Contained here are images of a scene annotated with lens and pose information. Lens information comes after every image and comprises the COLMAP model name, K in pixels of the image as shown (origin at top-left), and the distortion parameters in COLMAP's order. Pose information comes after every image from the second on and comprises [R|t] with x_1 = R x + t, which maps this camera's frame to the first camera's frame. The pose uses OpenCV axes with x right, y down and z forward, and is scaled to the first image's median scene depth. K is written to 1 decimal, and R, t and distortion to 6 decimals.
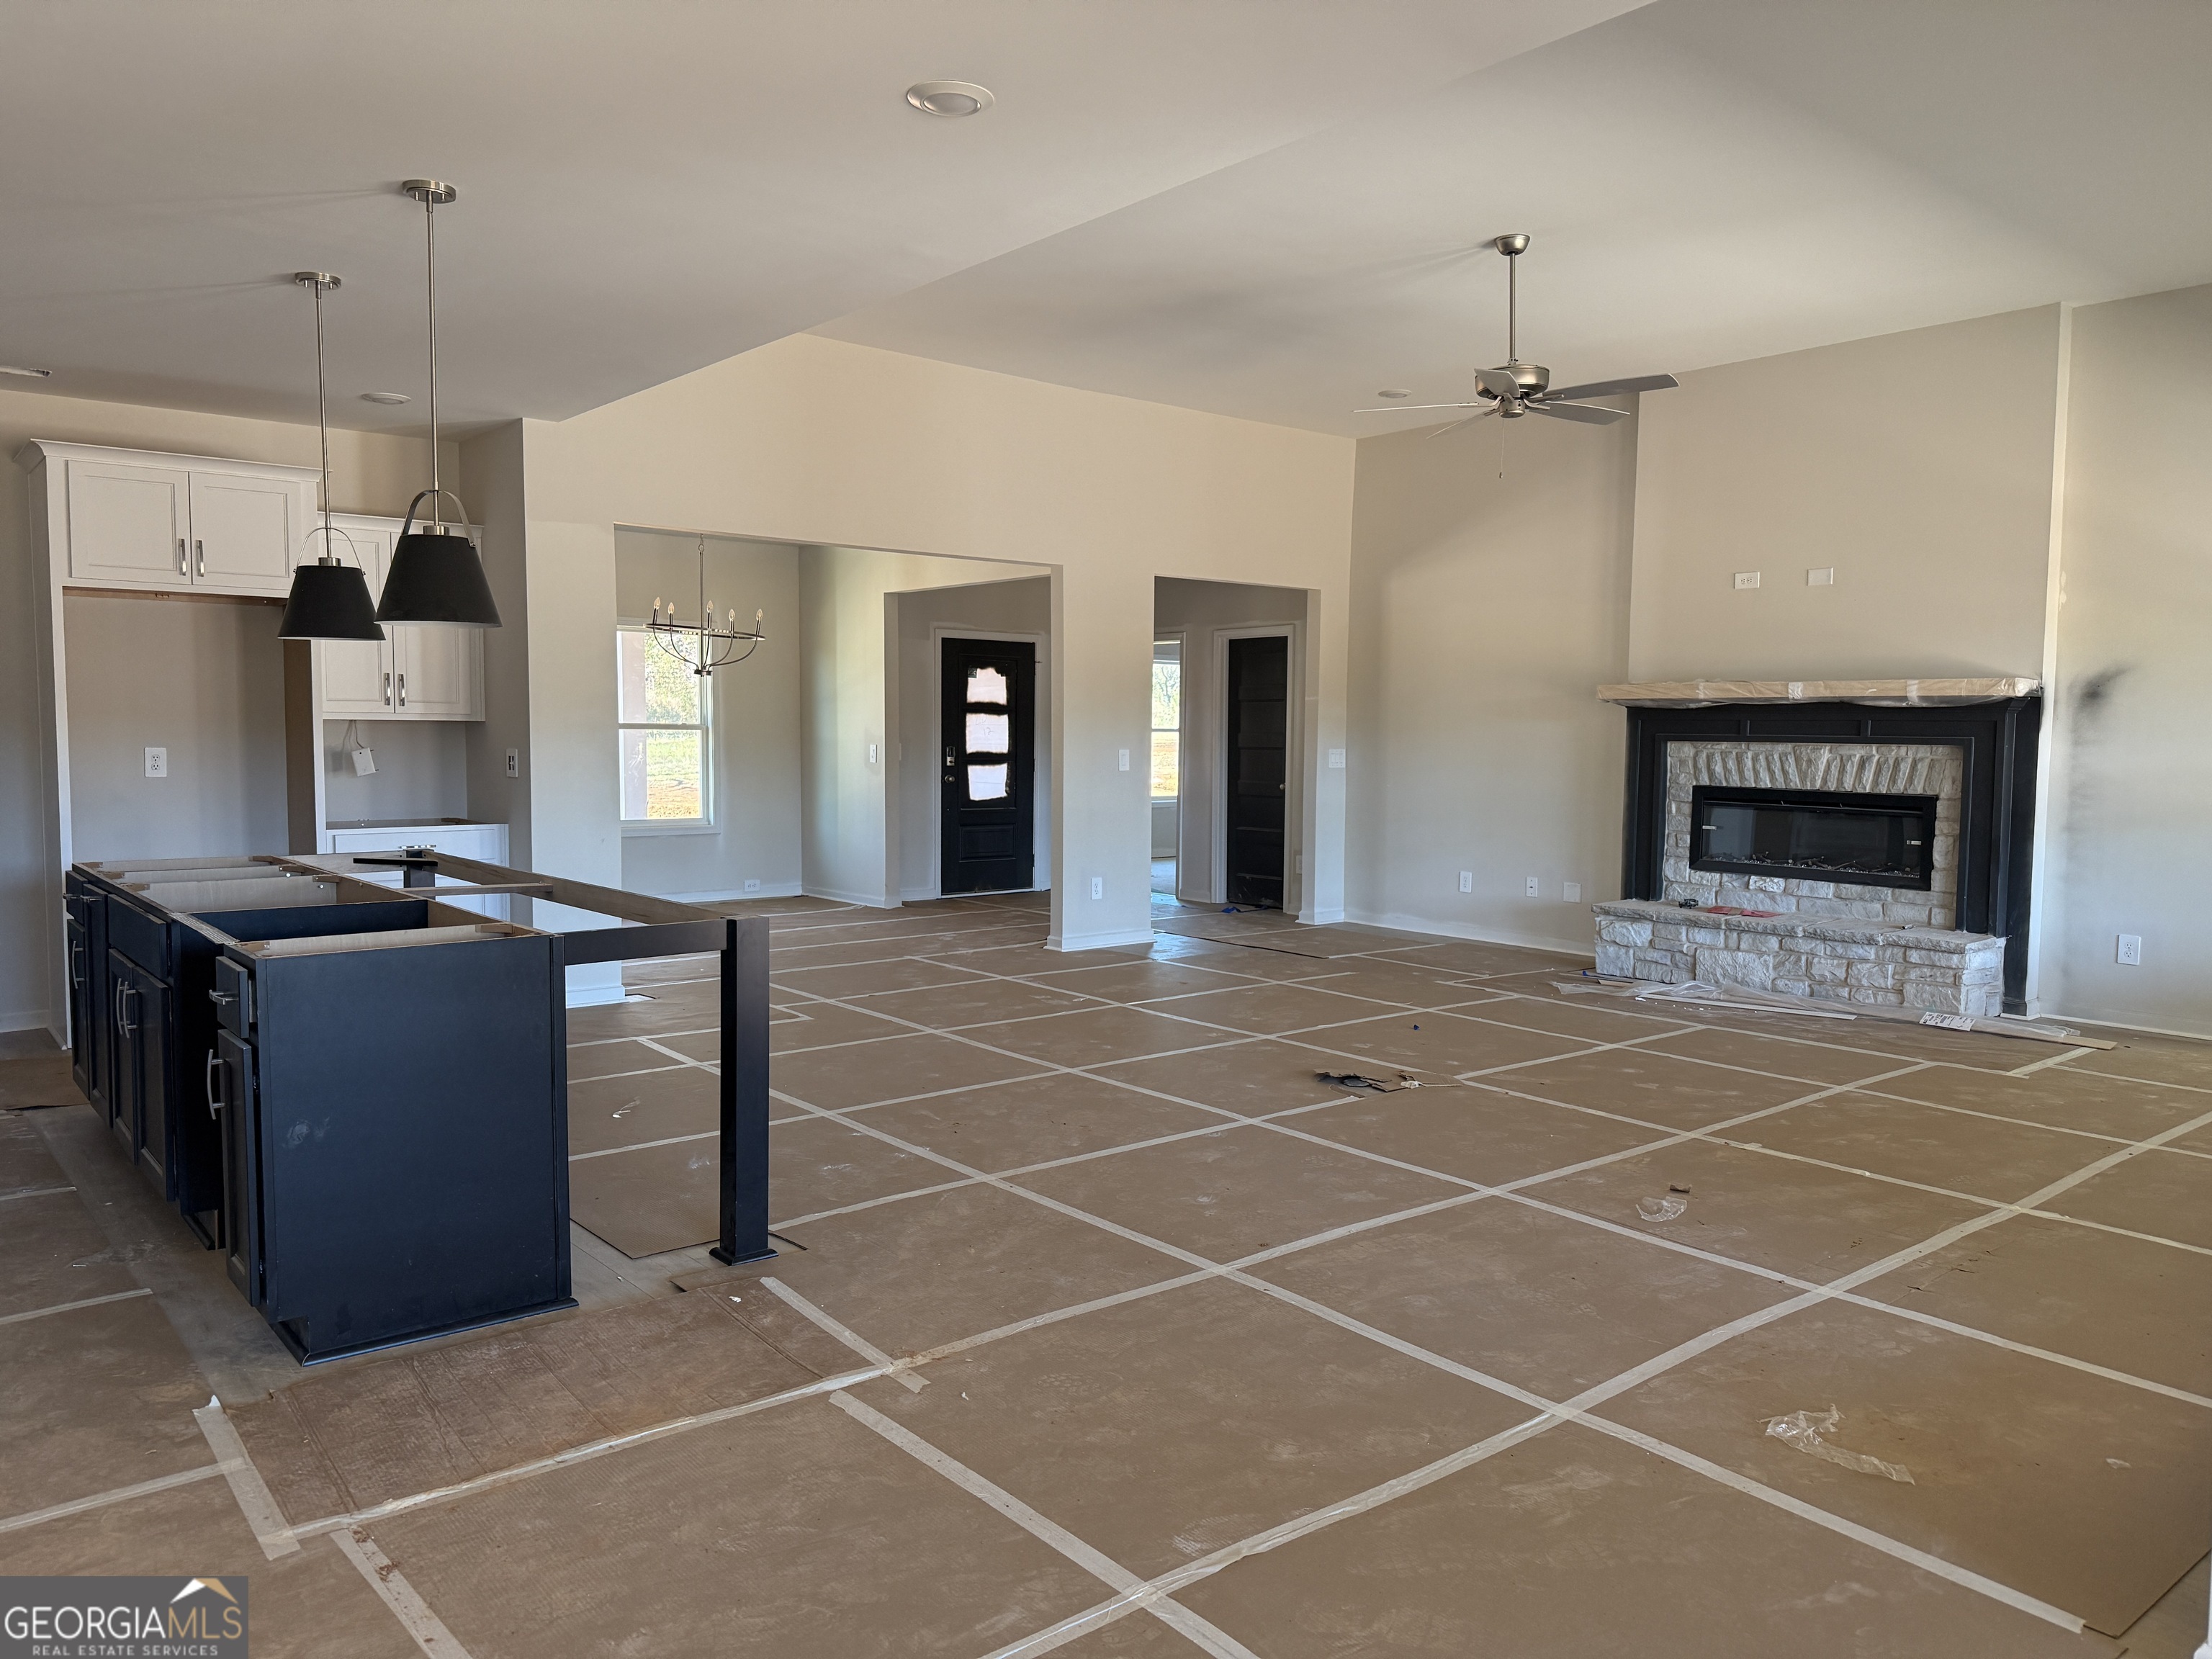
lens RADIAL K [[1535.0, 0, 1114.5], [0, 1535.0, 831.1], [0, 0, 1]] dist [0.136611, -0.228851]
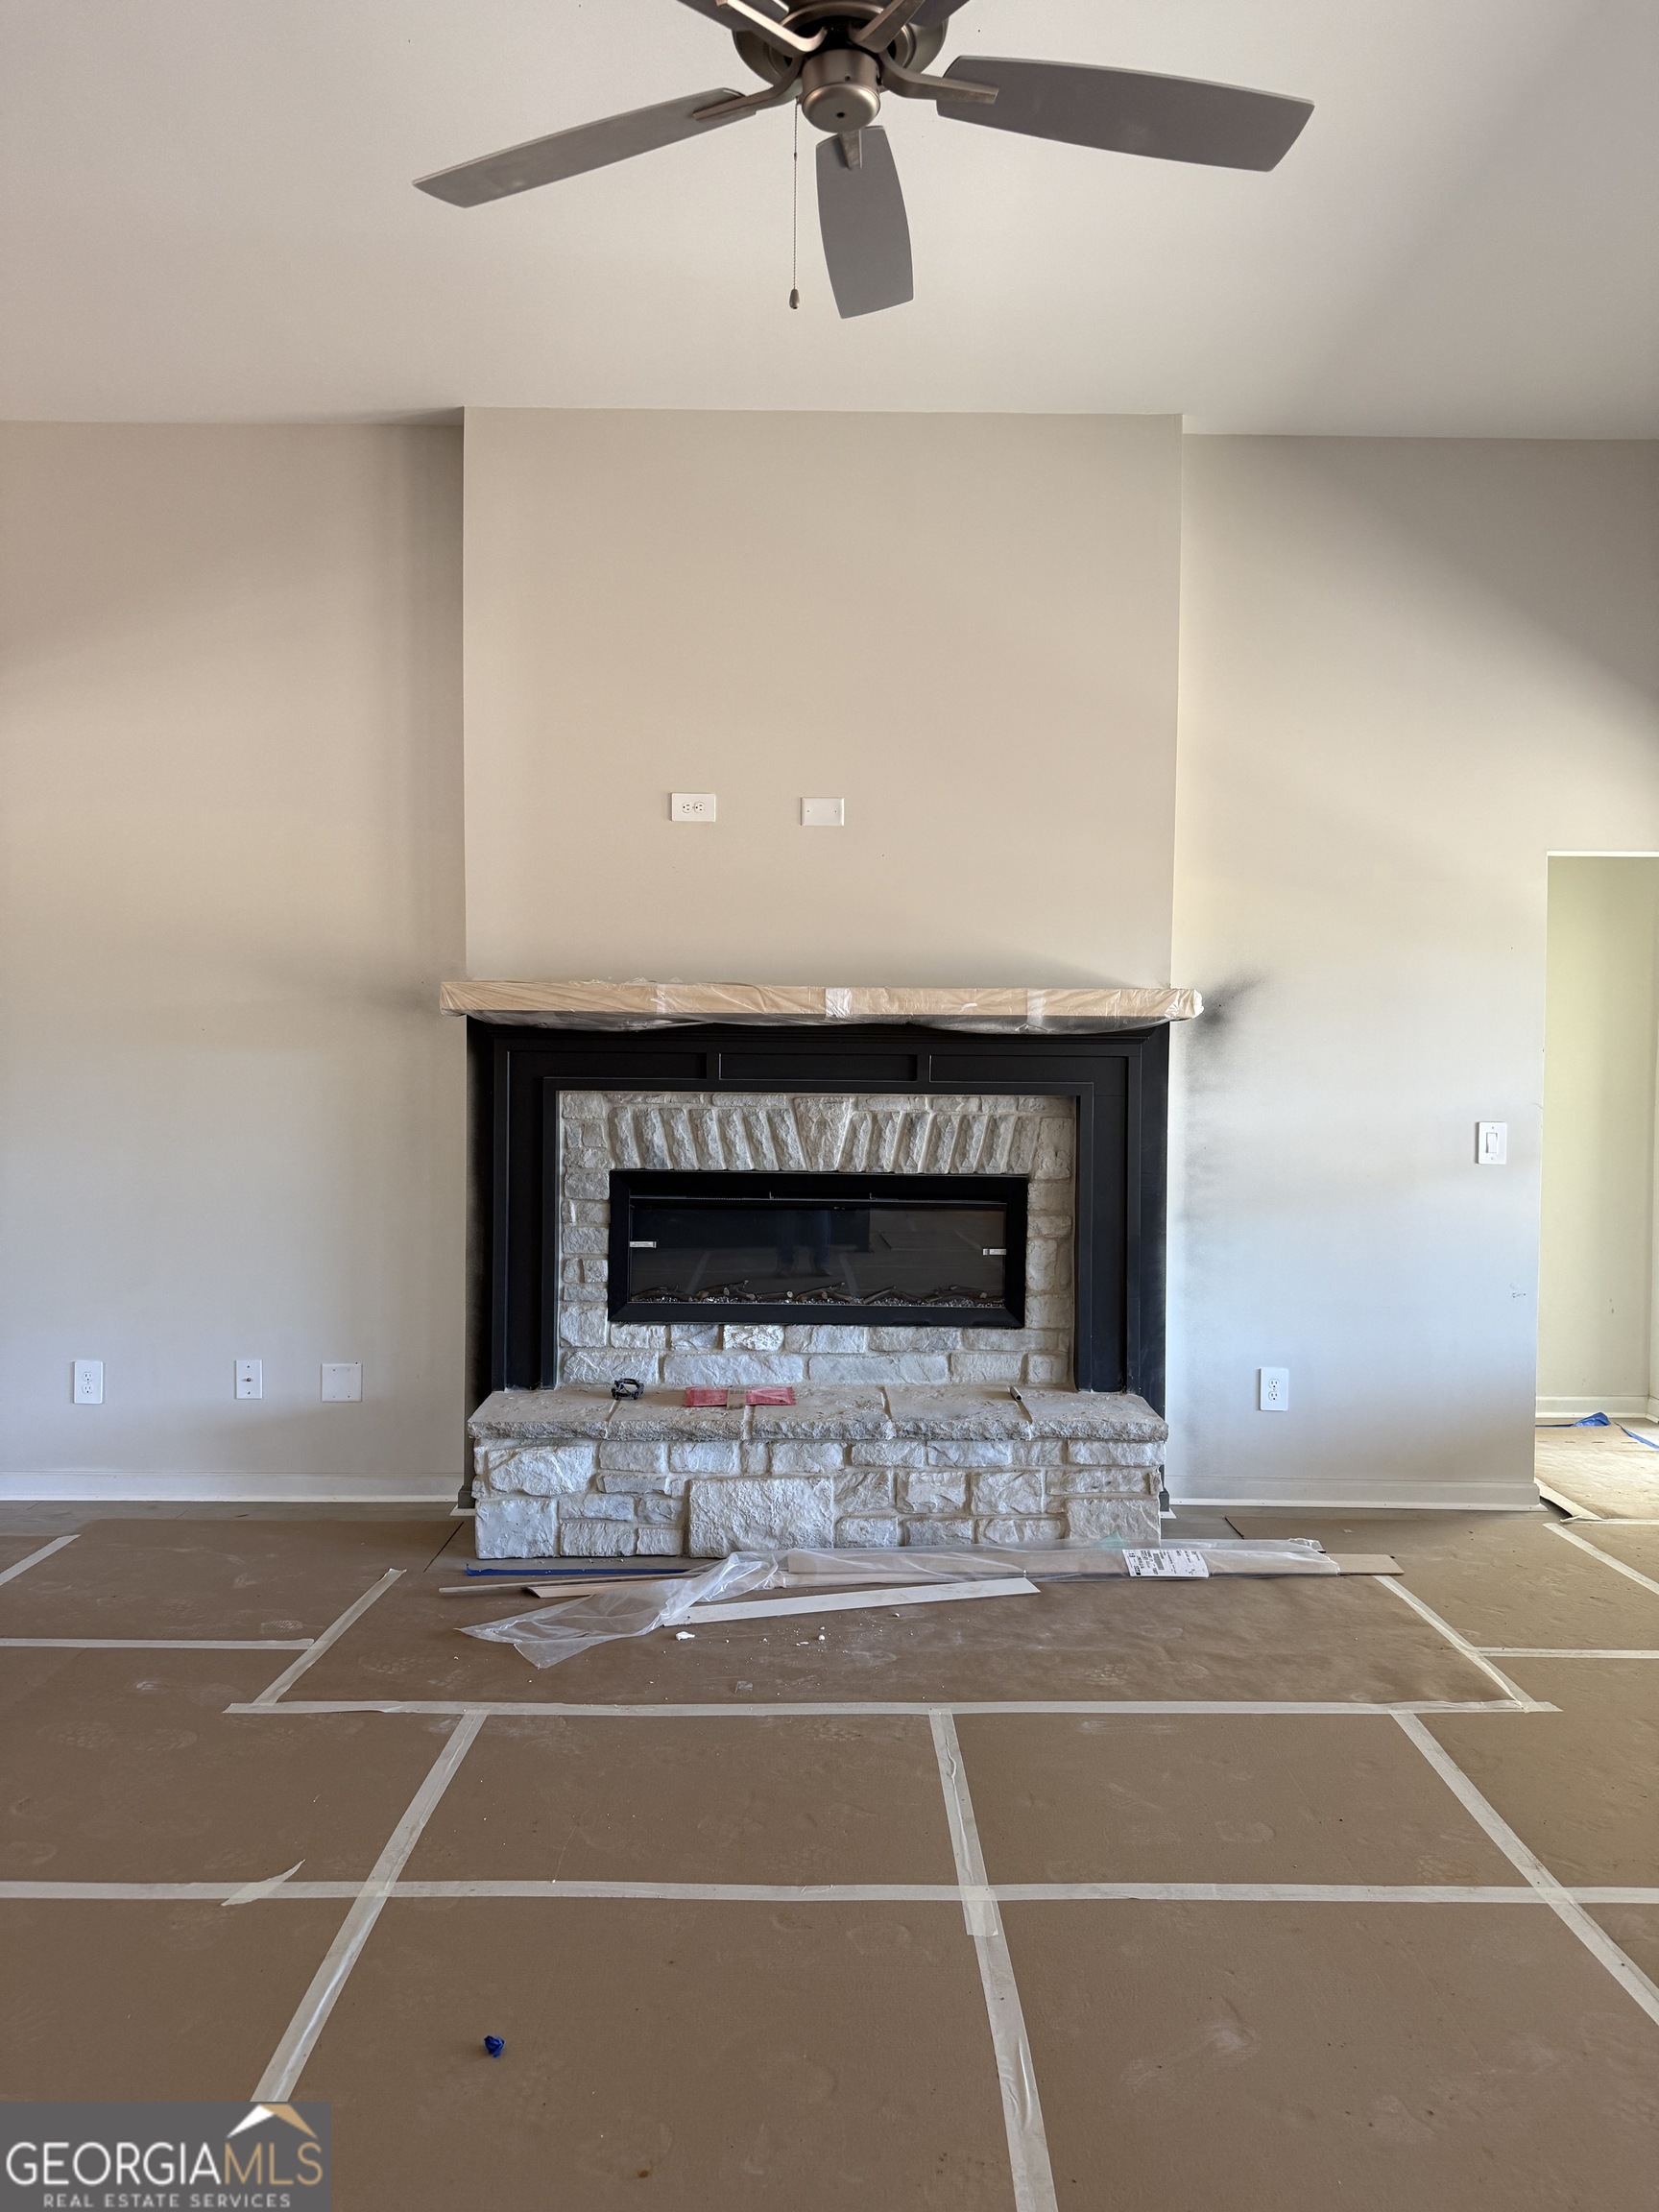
lens RADIAL K [[1535.0, 0, 828.3], [0, 1535.0, 1095.8], [0, 0, 1]] dist [0.136611, -0.228851]
pose [[0.630983, -0.023138, 0.775451, -0.002227], [0.049509, 0.998719, -0.010486, -0.049512], [-0.774215, 0.045008, 0.631320, 0.639420]]
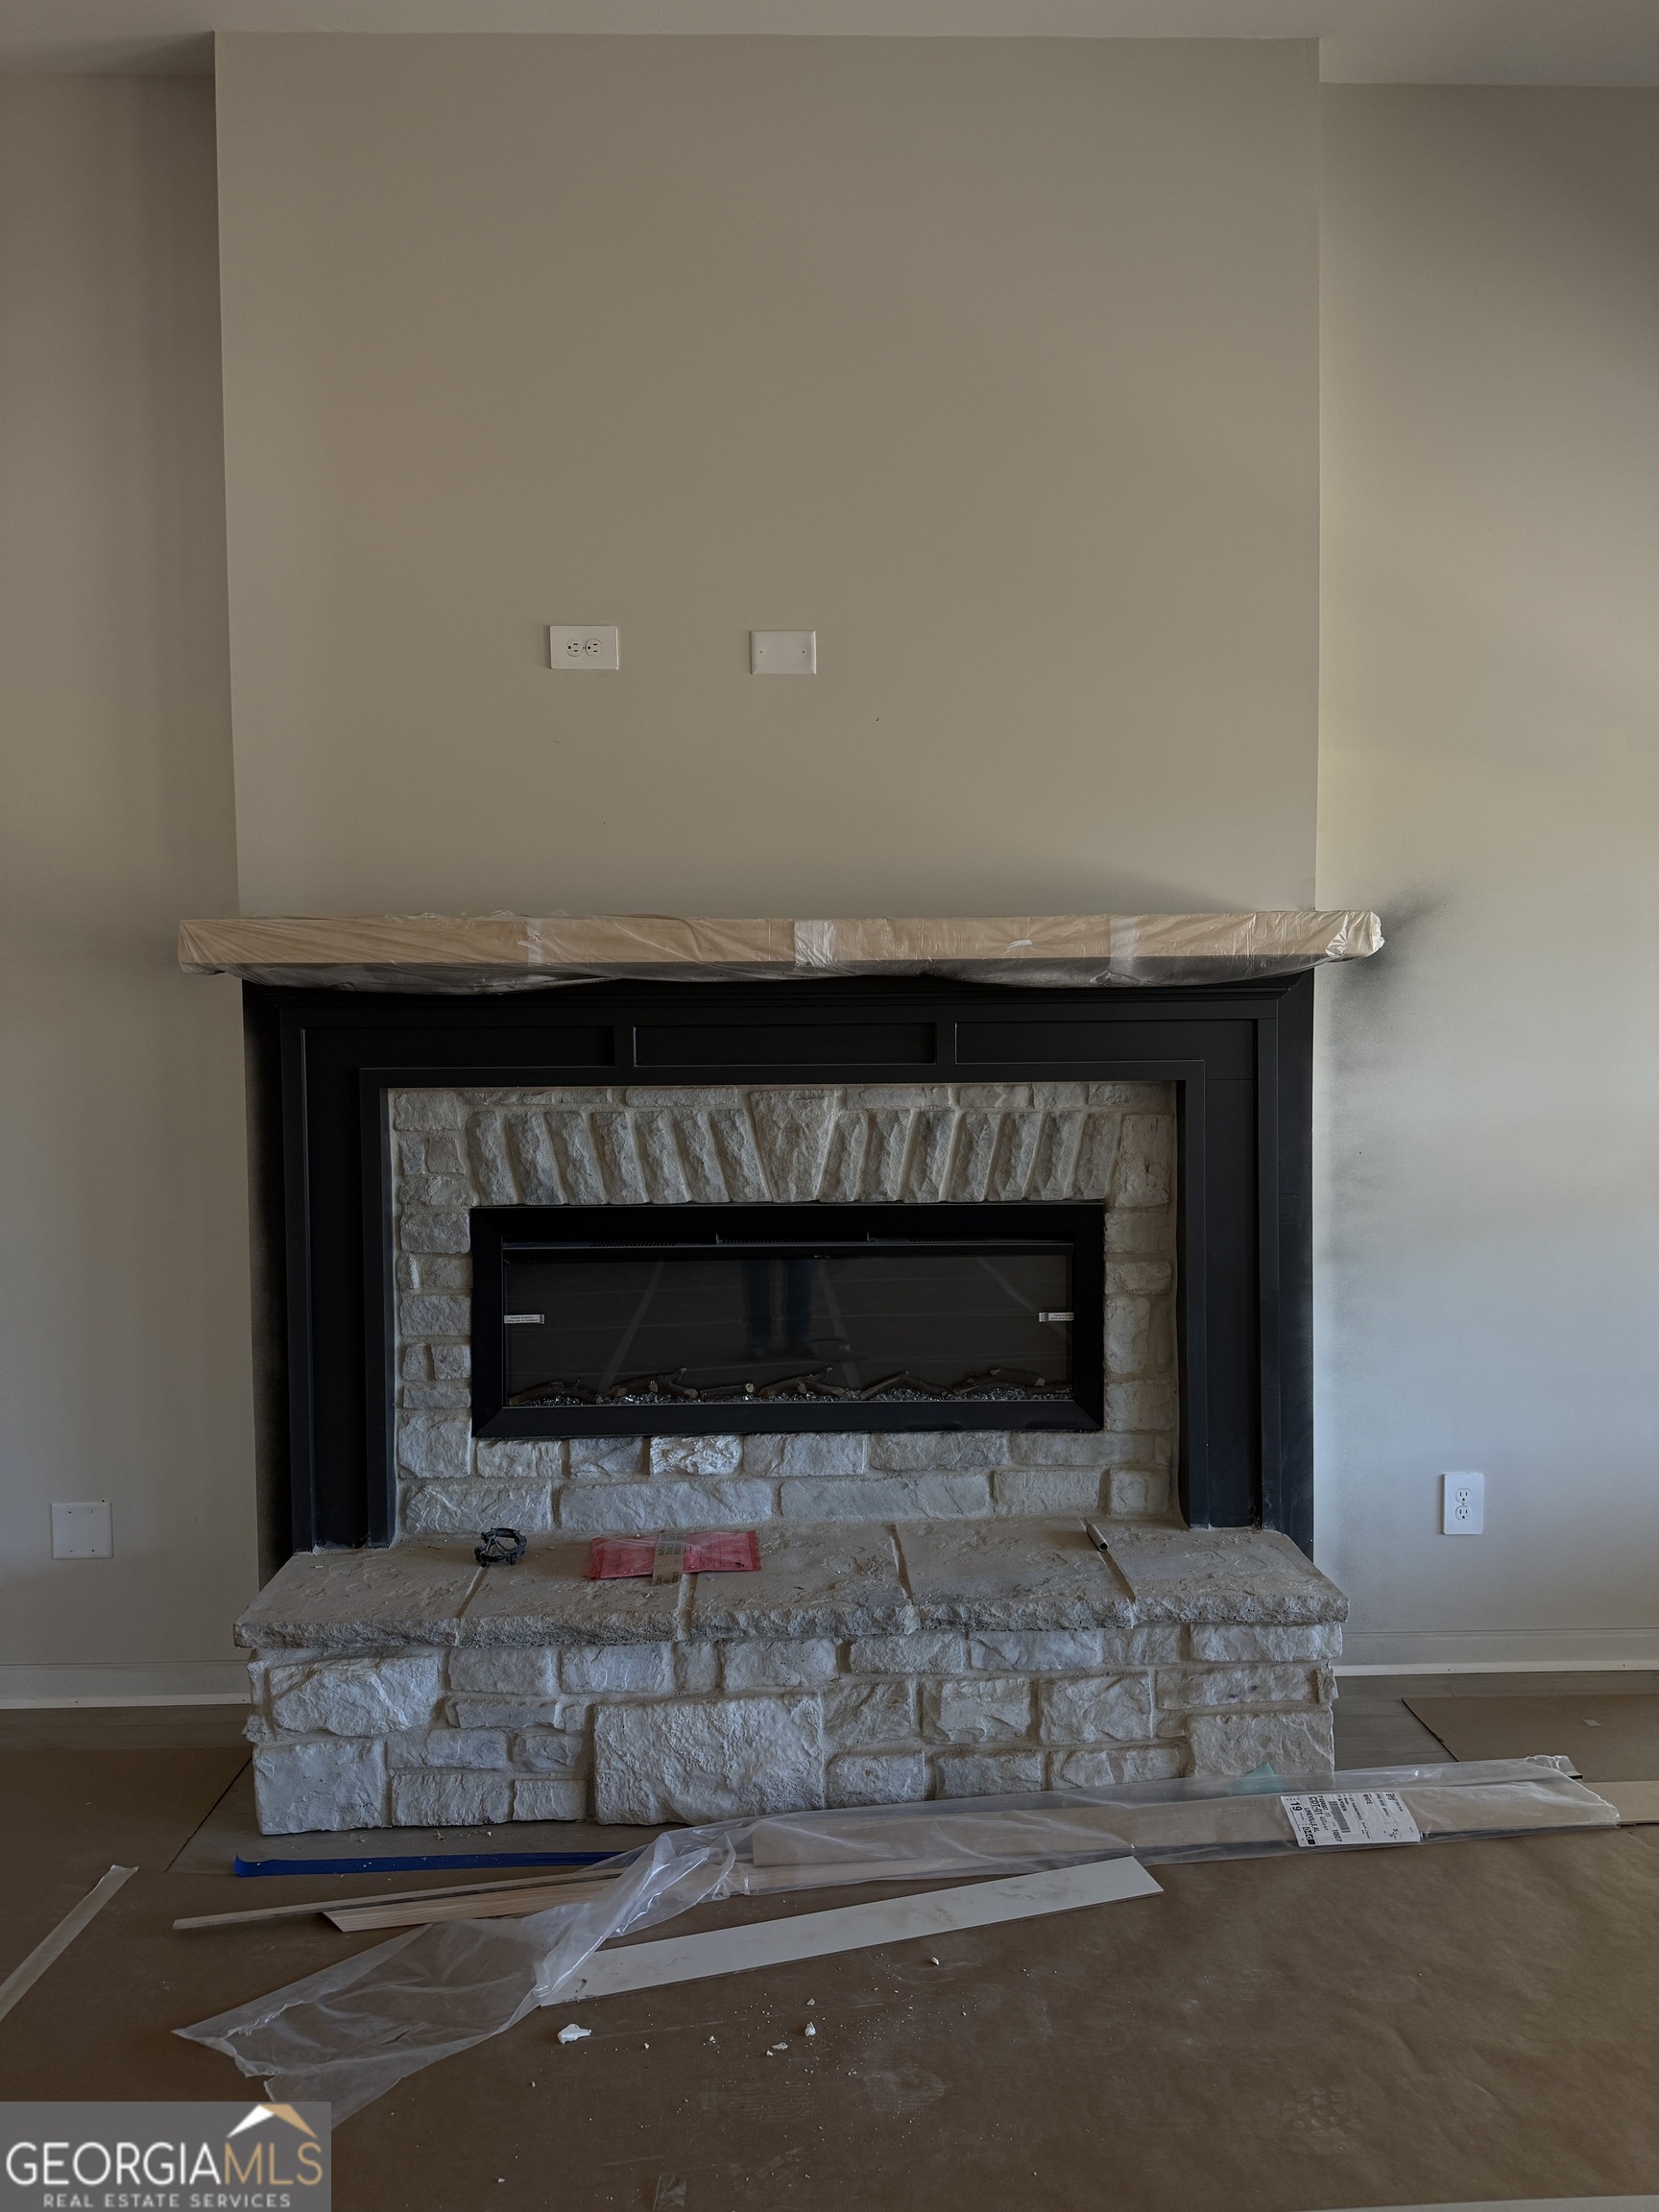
lens RADIAL K [[1525.1, 0, 837.1], [0, 1525.1, 1105.1], [0, 0, 1]] dist [0.171426, -0.387310]
pose [[0.610795, -0.053047, 0.790010, 0.153204], [0.069809, 0.997476, 0.013005, -0.055690], [-0.788705, 0.047206, 0.612957, 0.766502]]
